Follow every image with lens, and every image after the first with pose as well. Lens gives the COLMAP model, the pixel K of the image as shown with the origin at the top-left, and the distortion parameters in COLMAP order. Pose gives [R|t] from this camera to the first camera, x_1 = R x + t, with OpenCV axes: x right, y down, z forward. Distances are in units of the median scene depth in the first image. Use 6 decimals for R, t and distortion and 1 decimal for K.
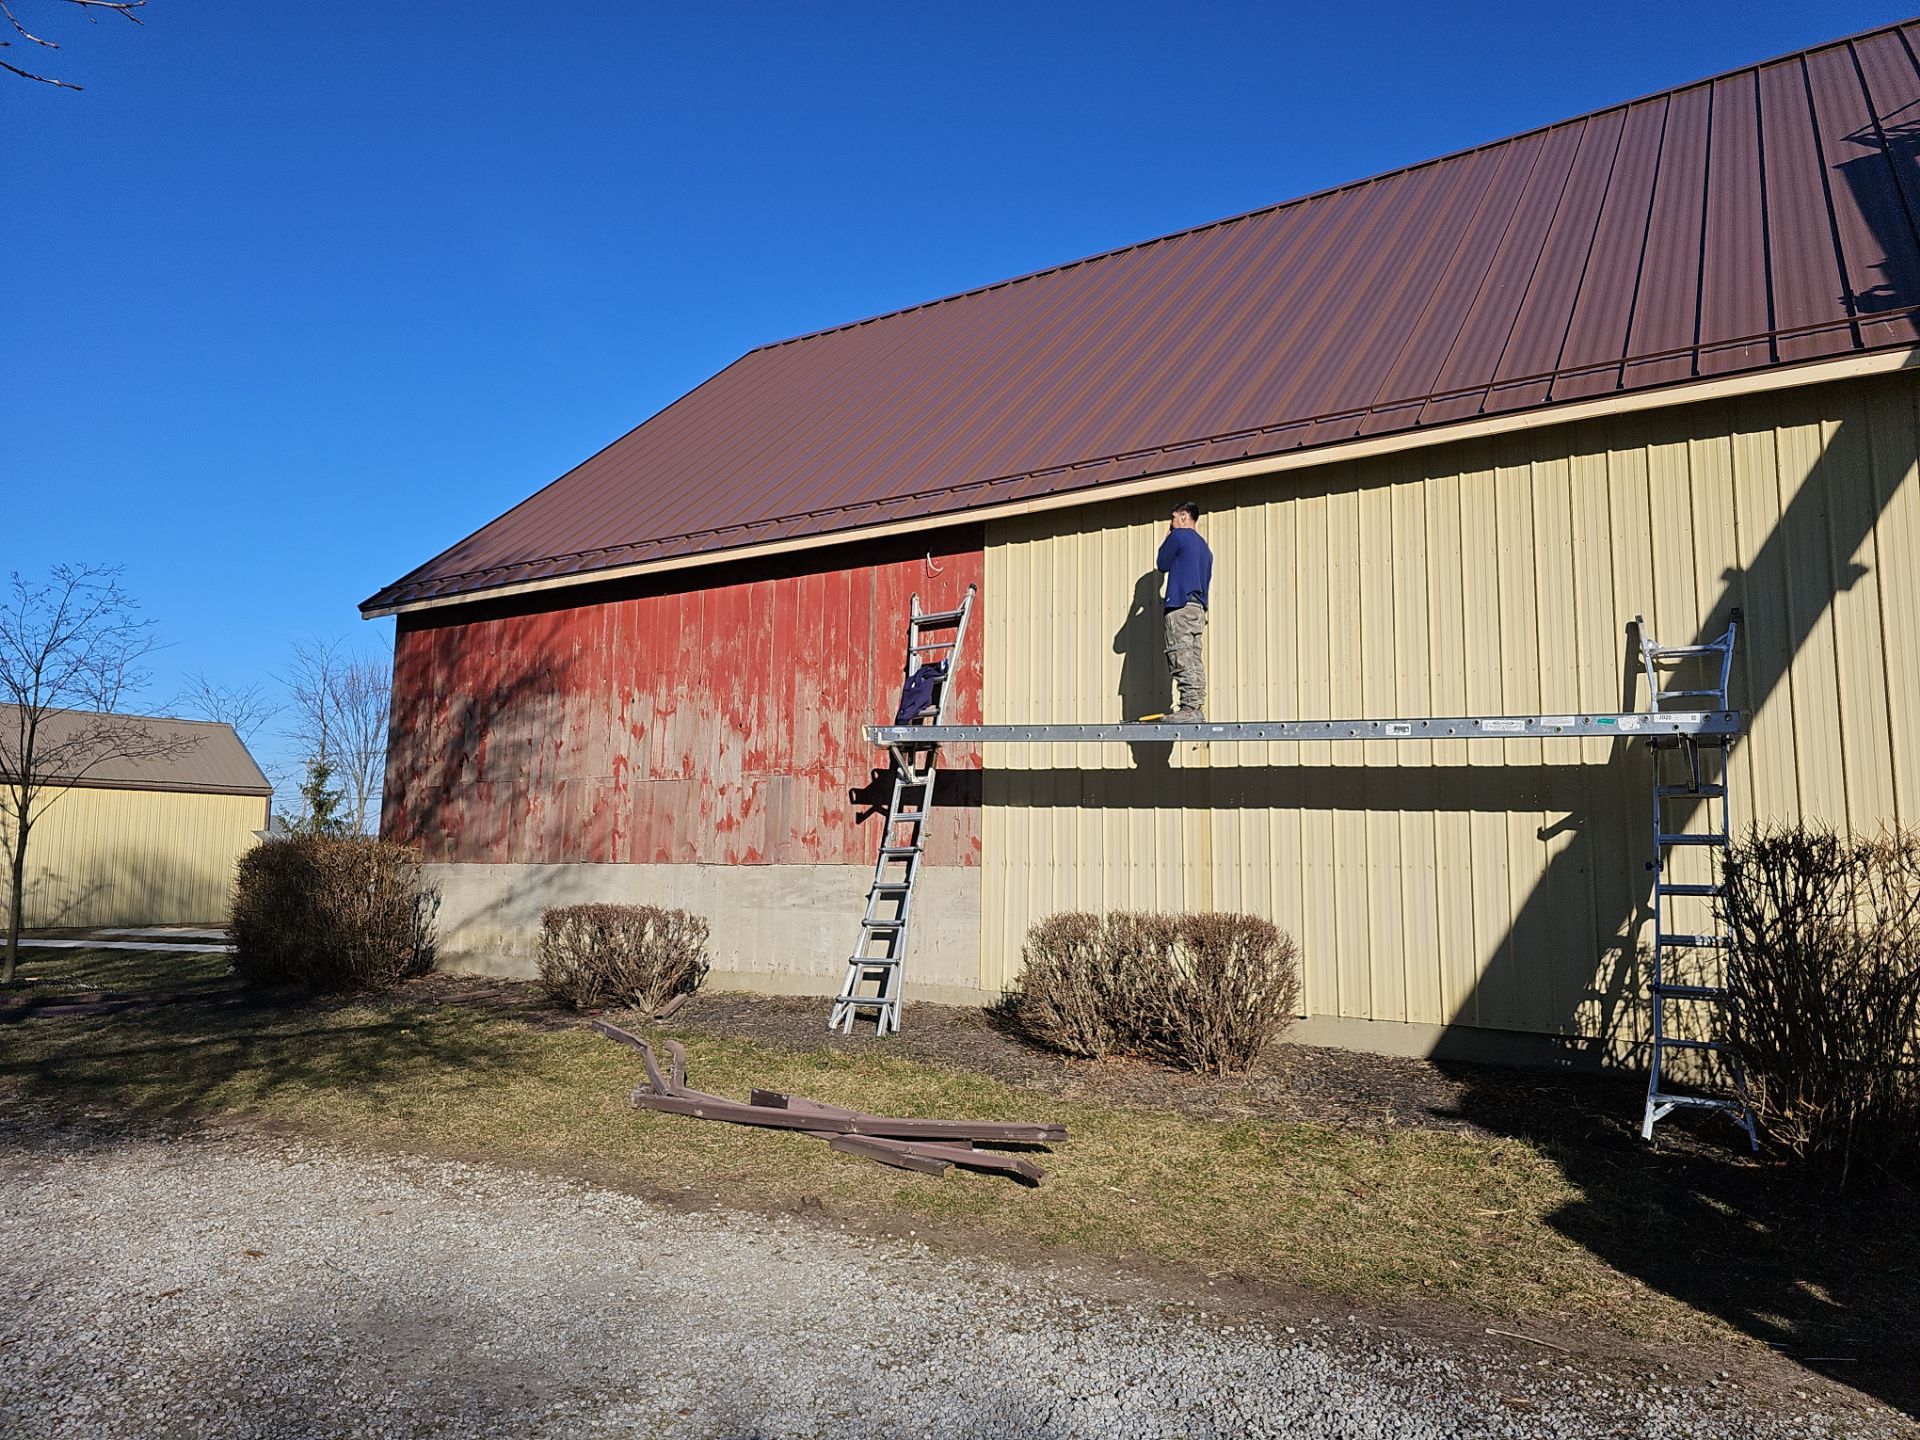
lens RADIAL K [[1187.0, 0, 960.0], [0, 1187.0, 720.0], [0, 0, 1]] dist [-0.043597, -0.004292]
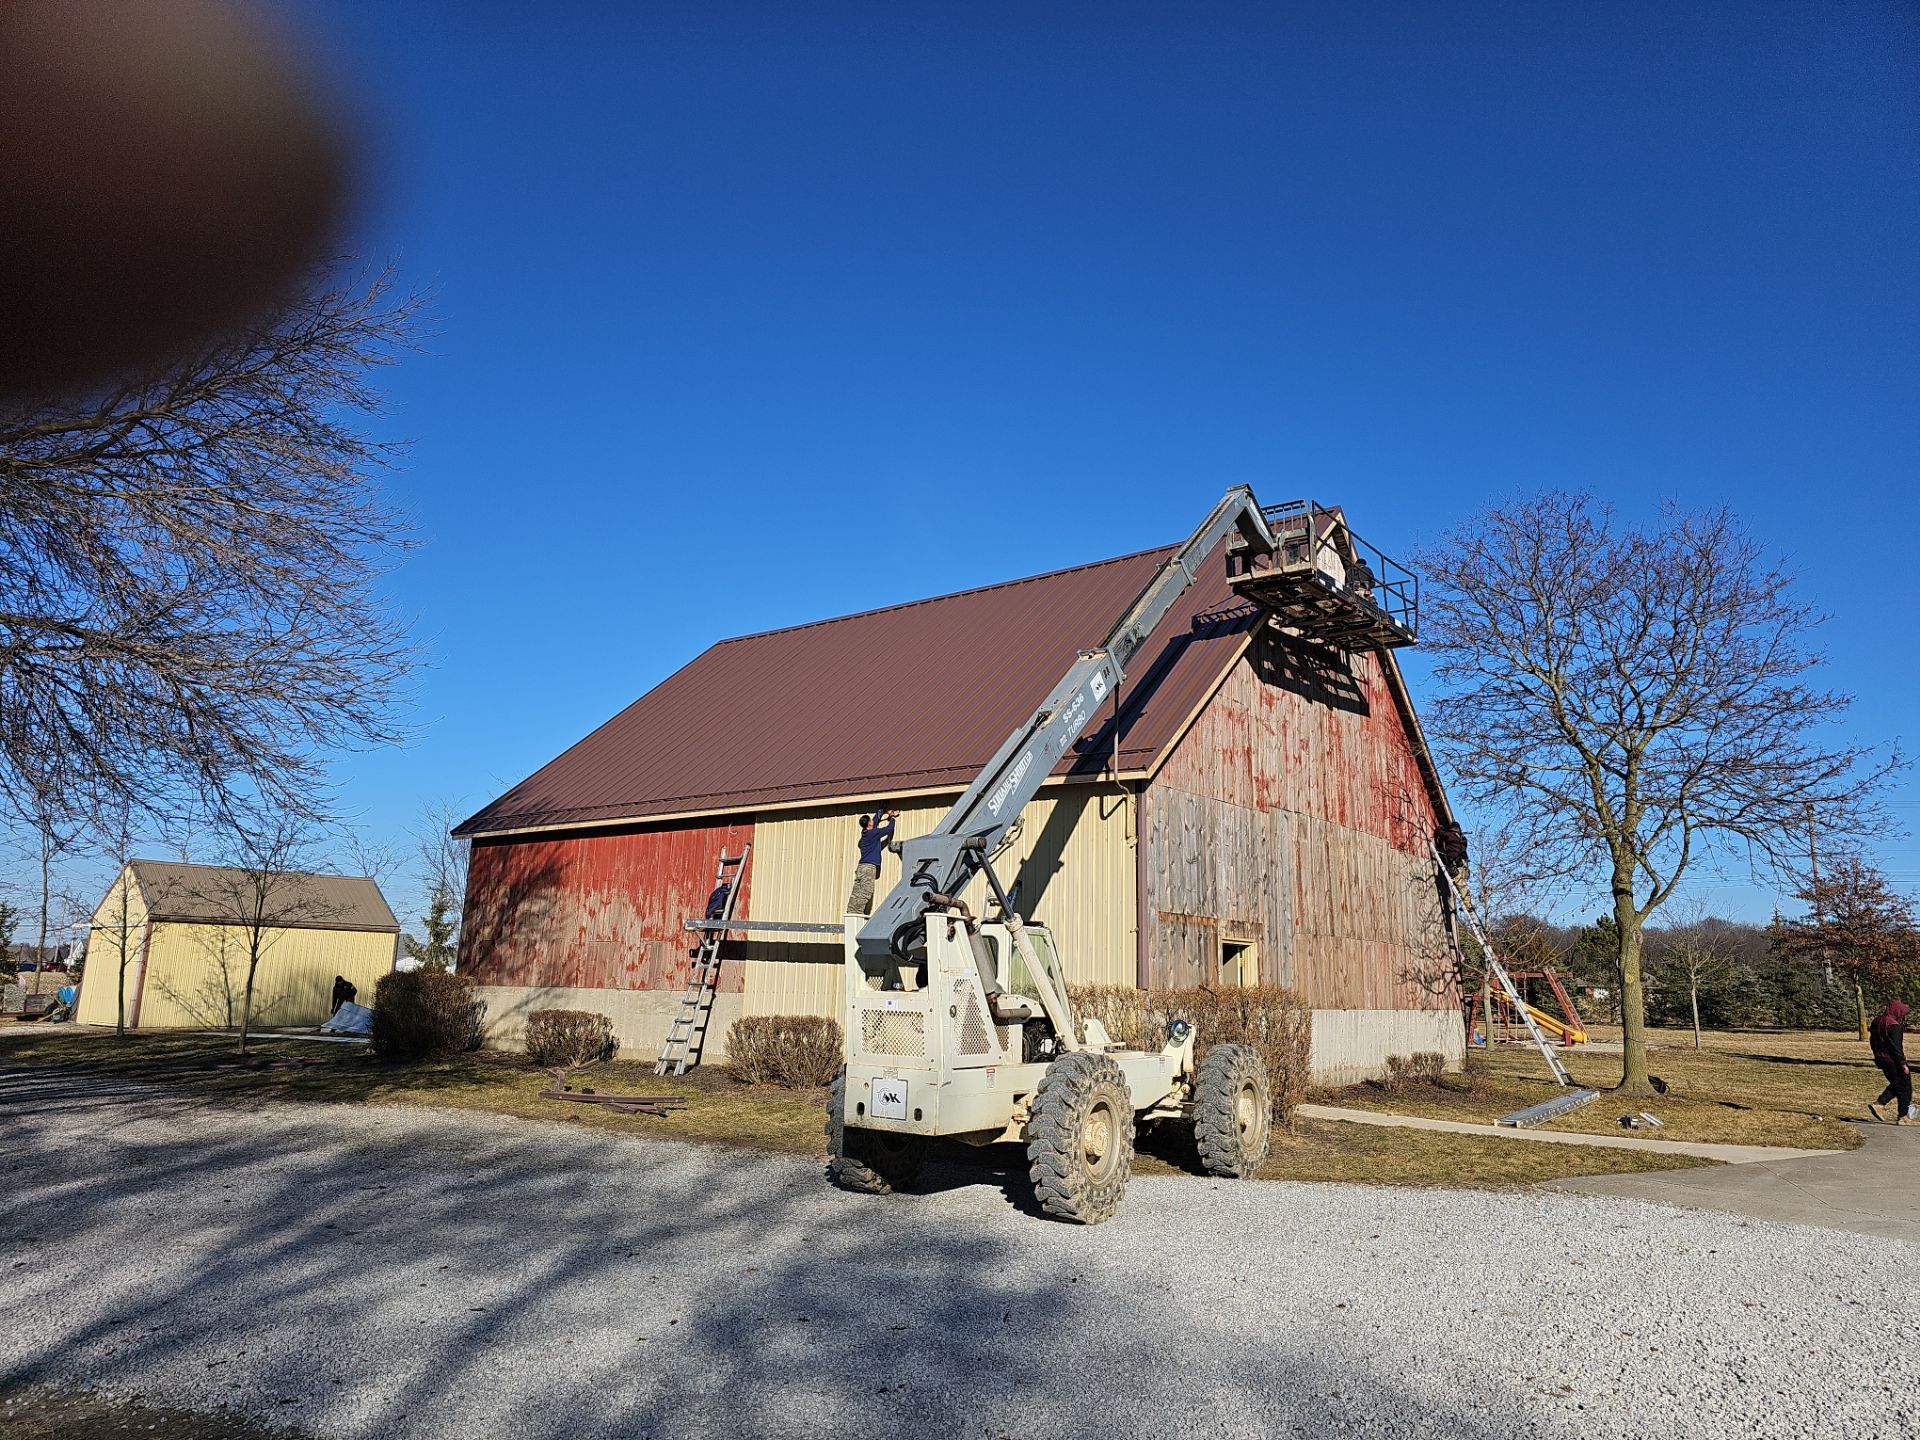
lens RADIAL K [[1249.0, 0, 922.6], [0, 1249.0, 679.6], [0, 0, 1]] dist [-0.083963, 0.000131]
pose [[0.990975, -0.016833, -0.132988, 0.519654], [-0.000742, 0.991380, -0.131013, -0.103974], [0.134047, 0.129929, 0.982420, -0.891397]]
